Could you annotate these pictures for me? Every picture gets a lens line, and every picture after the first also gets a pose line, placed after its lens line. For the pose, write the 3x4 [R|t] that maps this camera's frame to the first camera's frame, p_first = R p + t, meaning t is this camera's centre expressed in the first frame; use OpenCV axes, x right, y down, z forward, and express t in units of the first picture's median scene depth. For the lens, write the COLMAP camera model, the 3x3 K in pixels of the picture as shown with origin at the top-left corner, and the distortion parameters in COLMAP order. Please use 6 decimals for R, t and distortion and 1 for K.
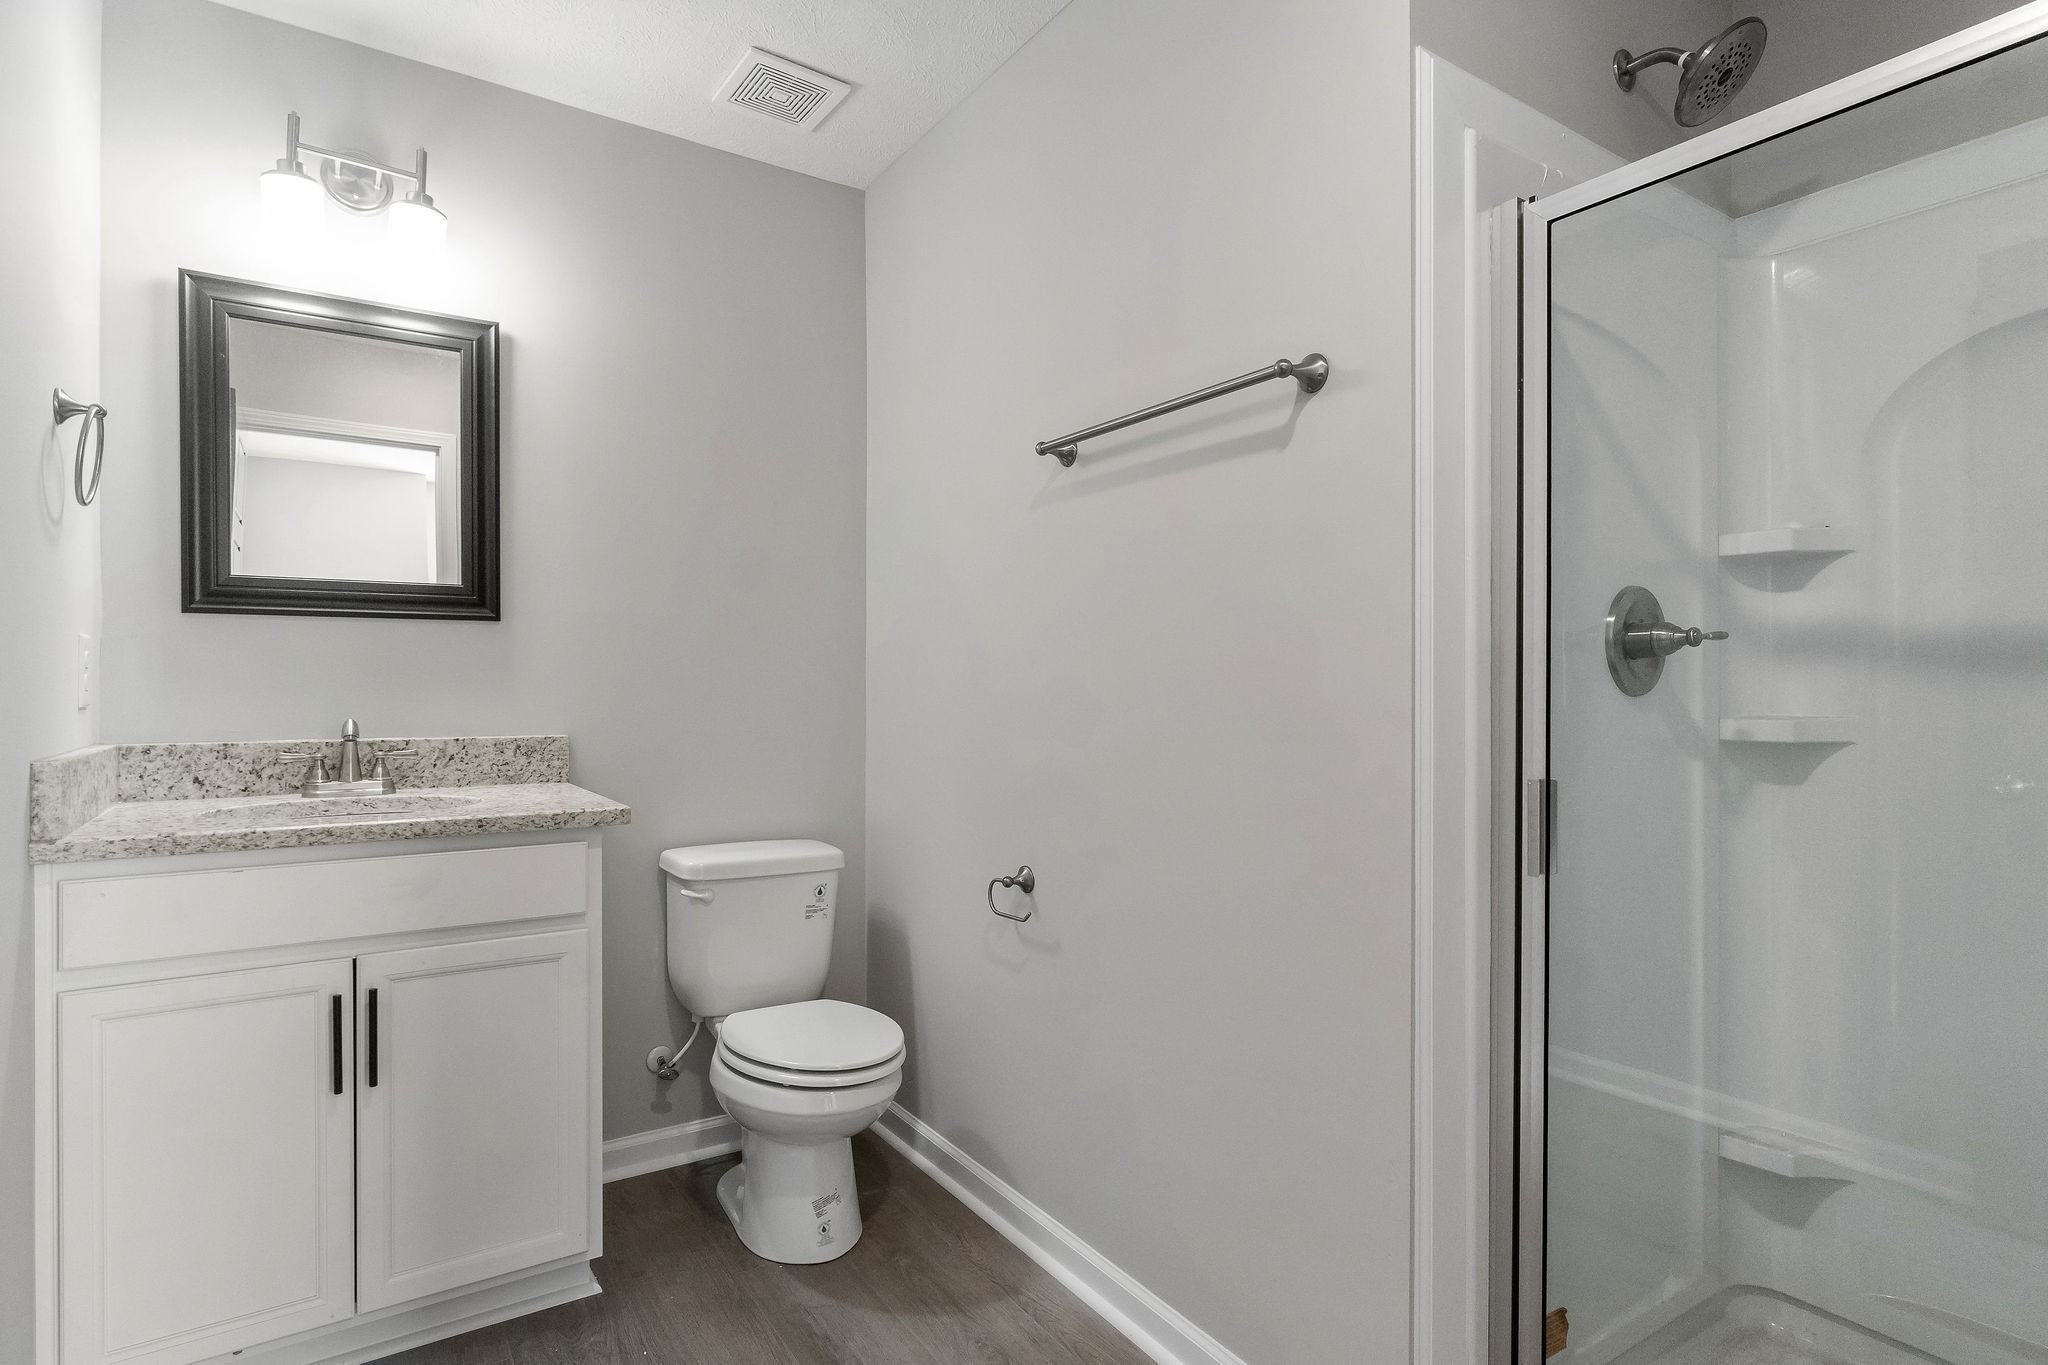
lens RADIAL K [[1032.1, 0, 1017.8], [0, 1032.1, 689.1], [0, 0, 1]] dist [-0.001326, -0.000638]
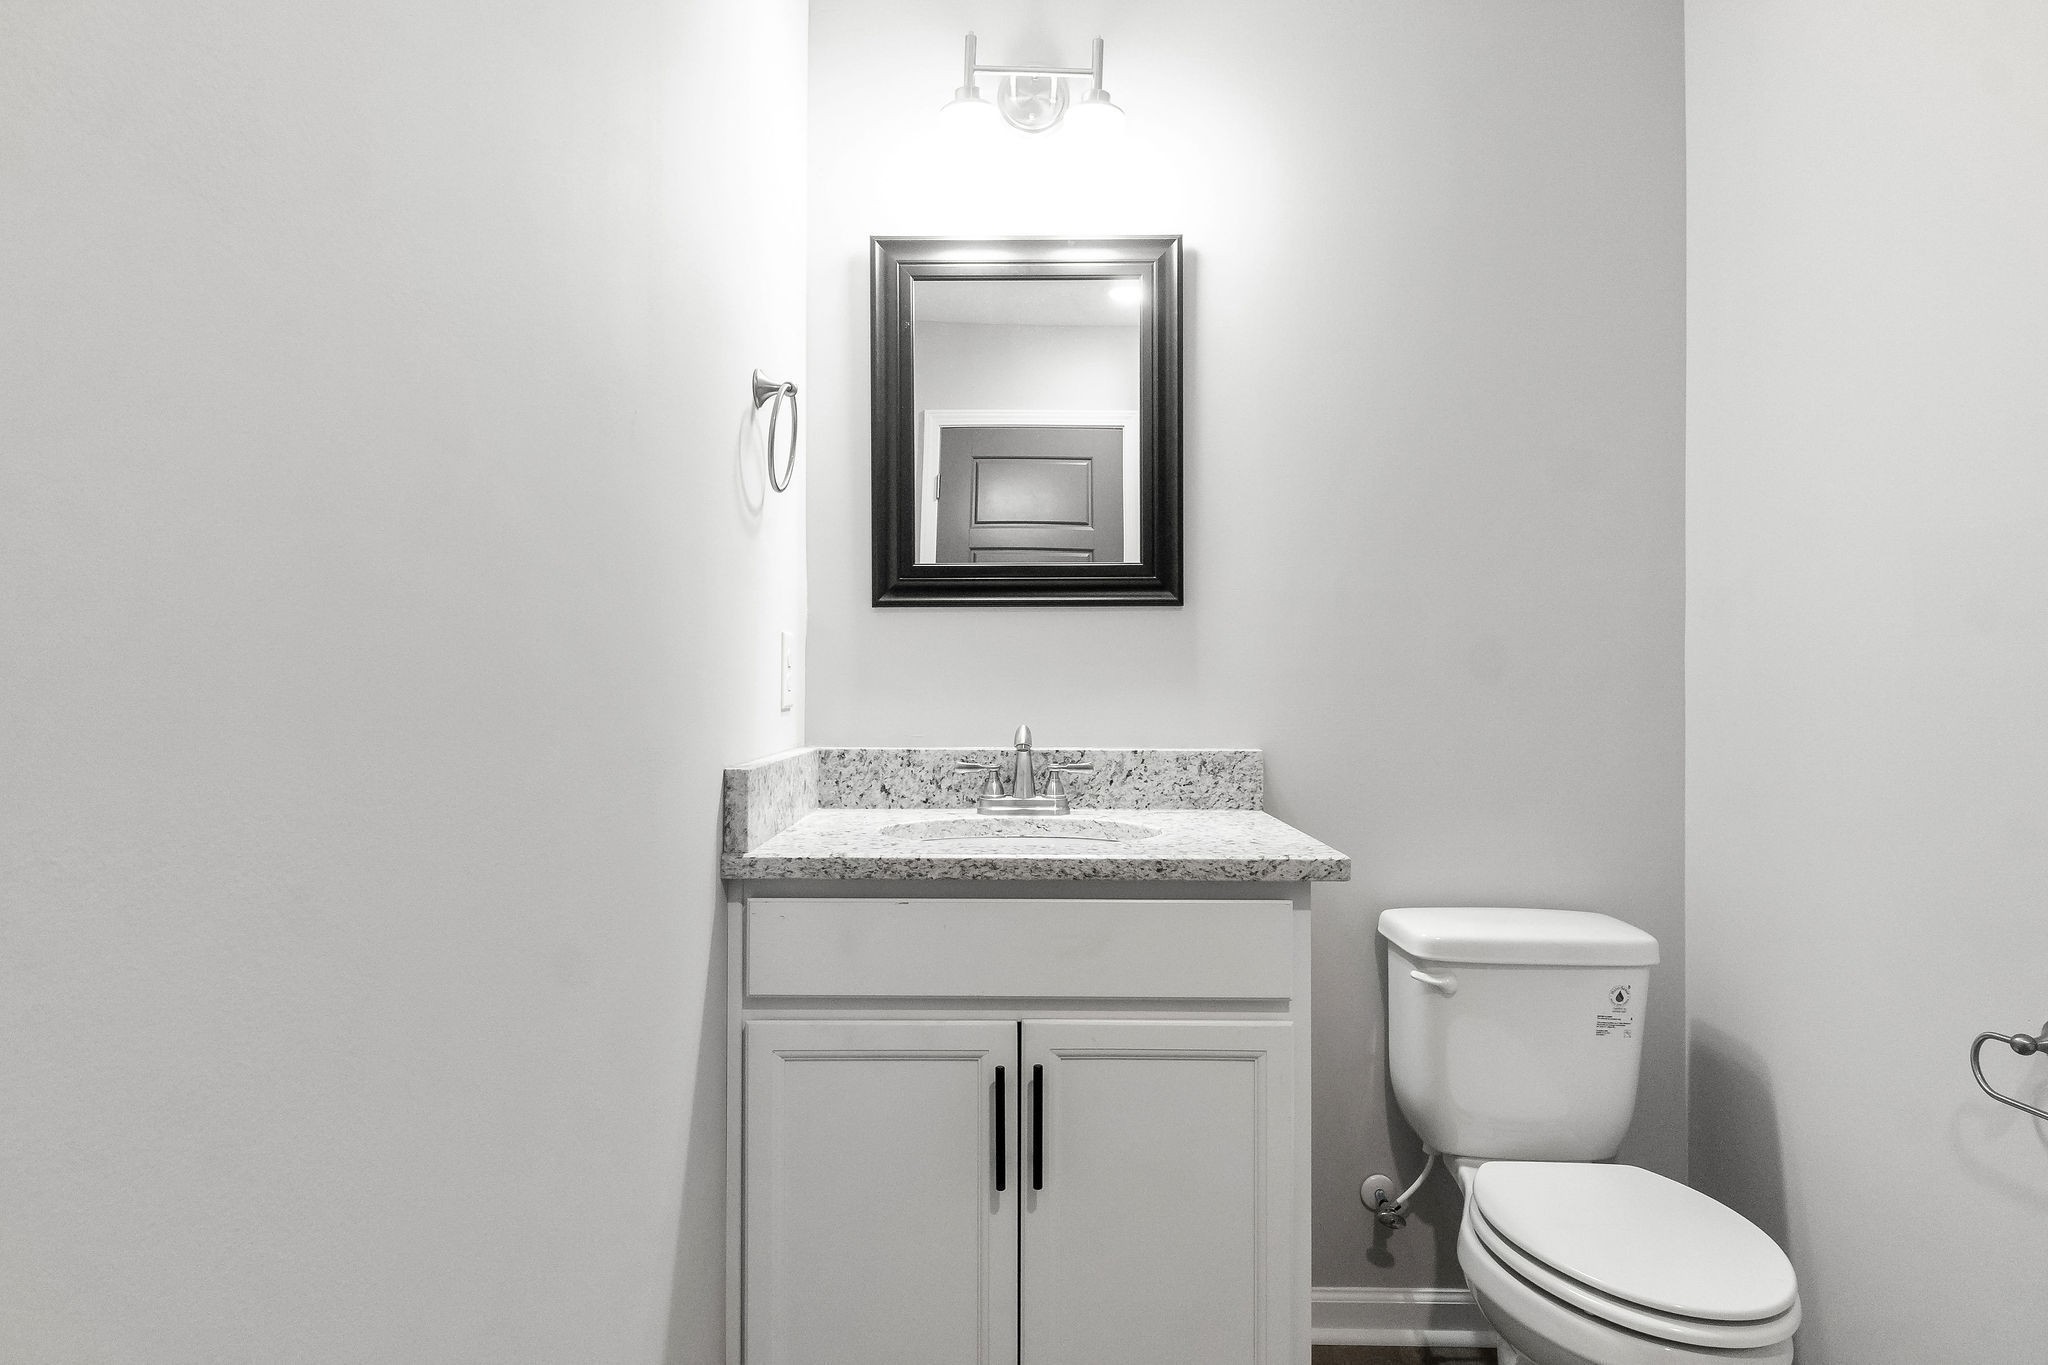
lens RADIAL K [[1032.1, 0, 1017.8], [0, 1032.1, 689.1], [0, 0, 1]] dist [-0.001326, -0.000638]
pose [[0.812332, 0.001261, -0.583194, -0.152254], [-0.001994, 0.999998, -0.000615, 0.000095], [0.583192, 0.001663, 0.812332, 0.301233]]
